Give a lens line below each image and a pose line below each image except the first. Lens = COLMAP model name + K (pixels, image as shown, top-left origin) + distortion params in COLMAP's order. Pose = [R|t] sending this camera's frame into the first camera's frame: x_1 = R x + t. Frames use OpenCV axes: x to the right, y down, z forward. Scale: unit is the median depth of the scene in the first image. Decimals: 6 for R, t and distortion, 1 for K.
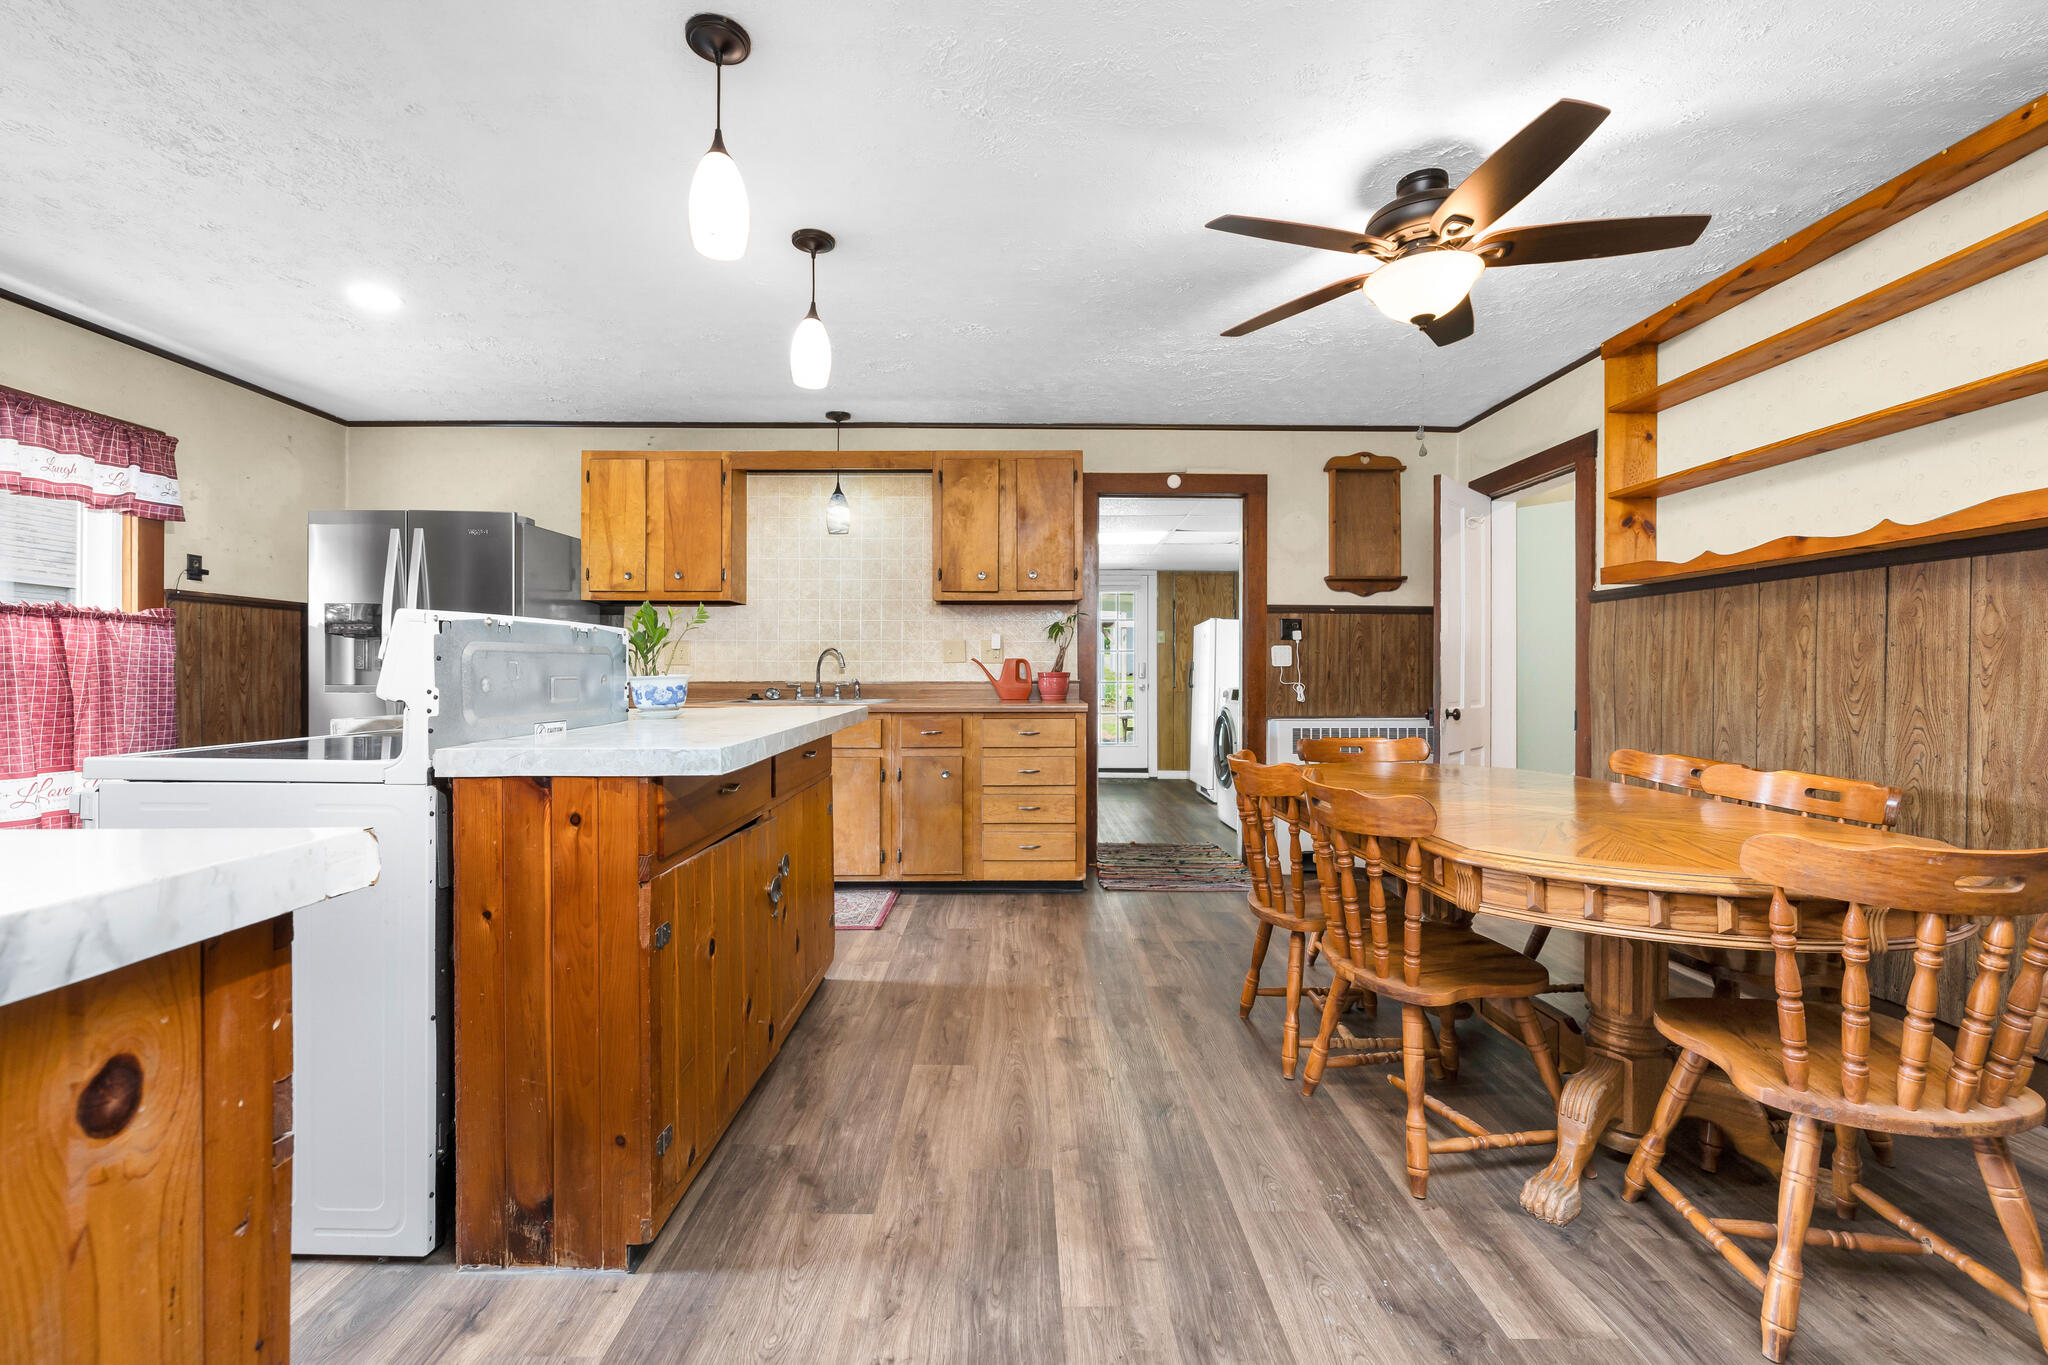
lens RADIAL K [[862.9, 0, 1022.4], [0, 862.9, 678.7], [0, 0, 1]] dist [-0.002296, 0.000961]
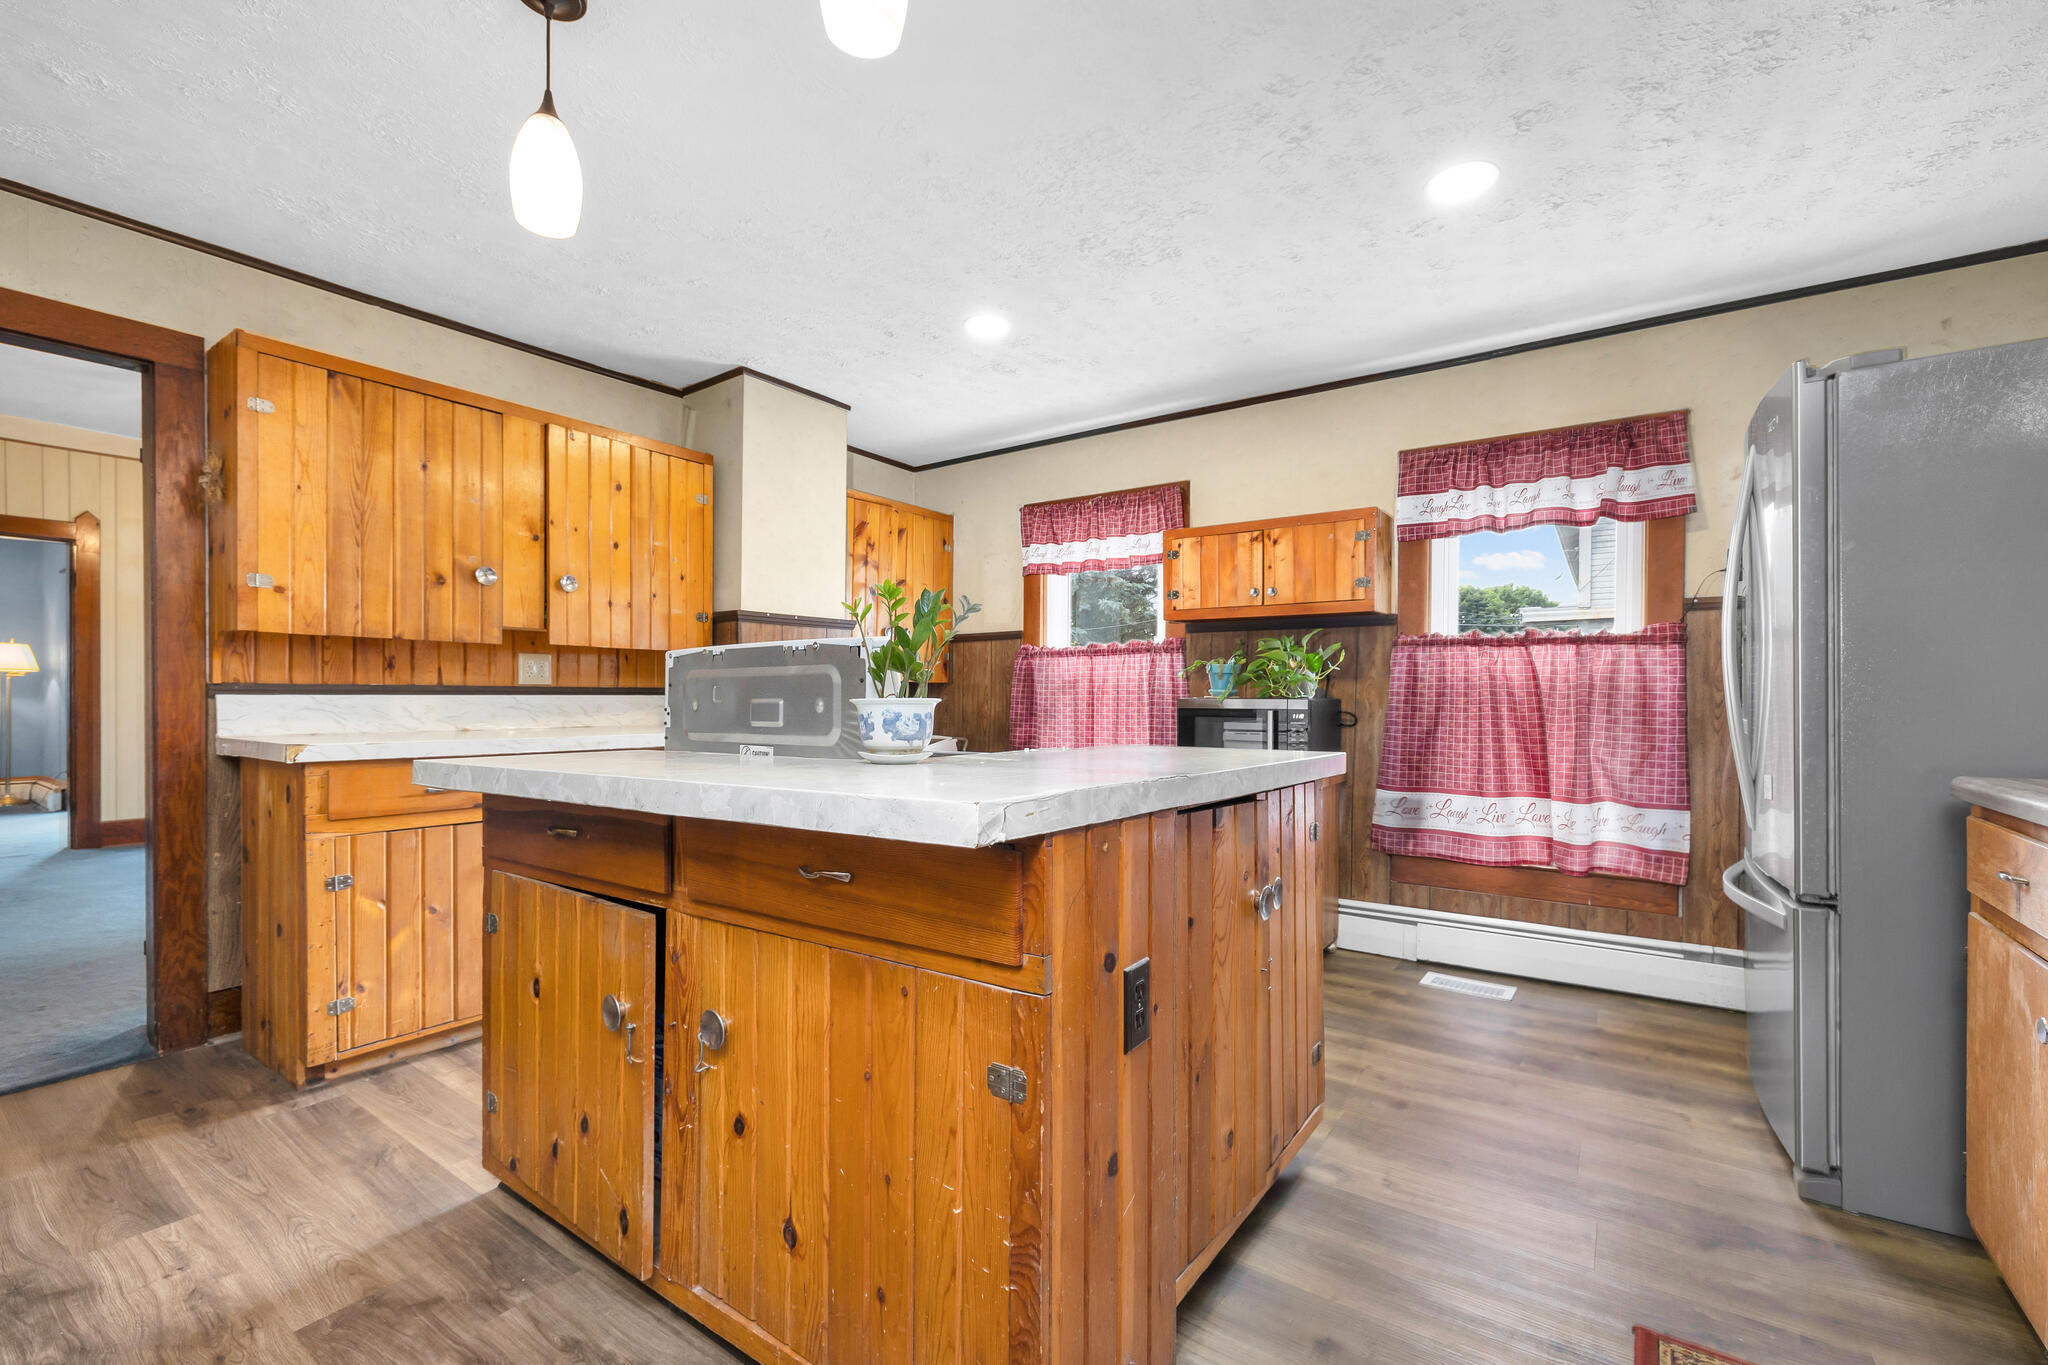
lens RADIAL K [[862.9, 0, 1028.8], [0, 862.9, 704.1], [0, 0, 1]] dist [-0.002296, 0.000961]
pose [[-0.580449, 0.002652, -0.814292, 0.050945], [-0.008931, 0.999914, 0.009623, -0.005745], [0.814247, 0.012858, -0.580376, 1.105153]]
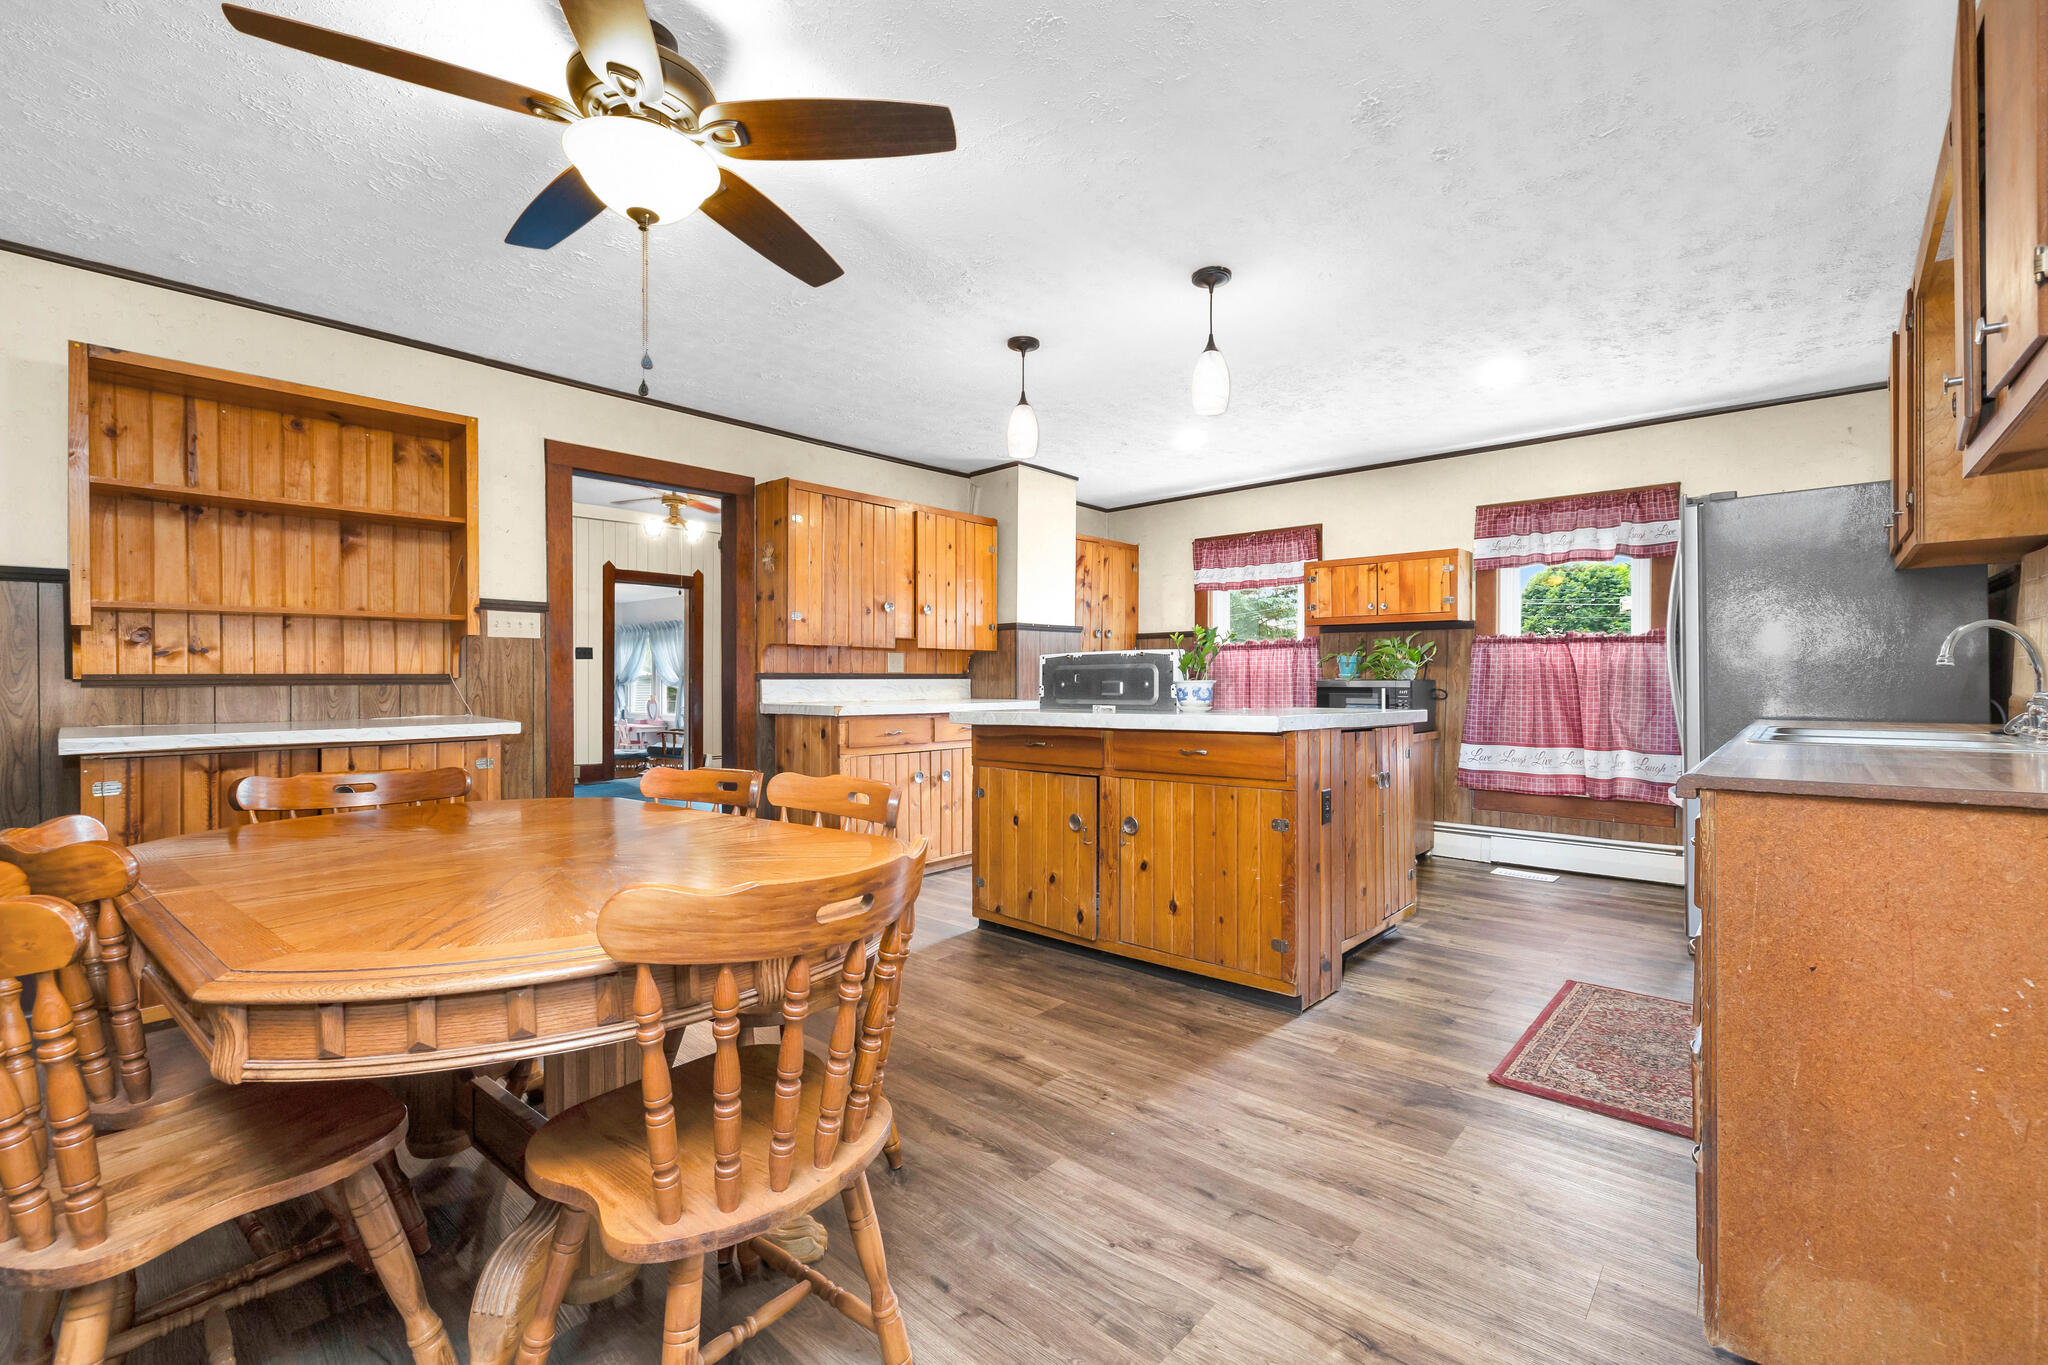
lens RADIAL K [[862.9, 0, 1024.0], [0, 862.9, 679.9], [0, 0, 1]] dist [-0.002296, 0.000961]
pose [[-0.674586, -0.002204, -0.738193, 0.593943], [-0.006158, 0.999978, 0.002641, -0.005475], [0.738170, 0.006327, -0.674585, 1.300439]]
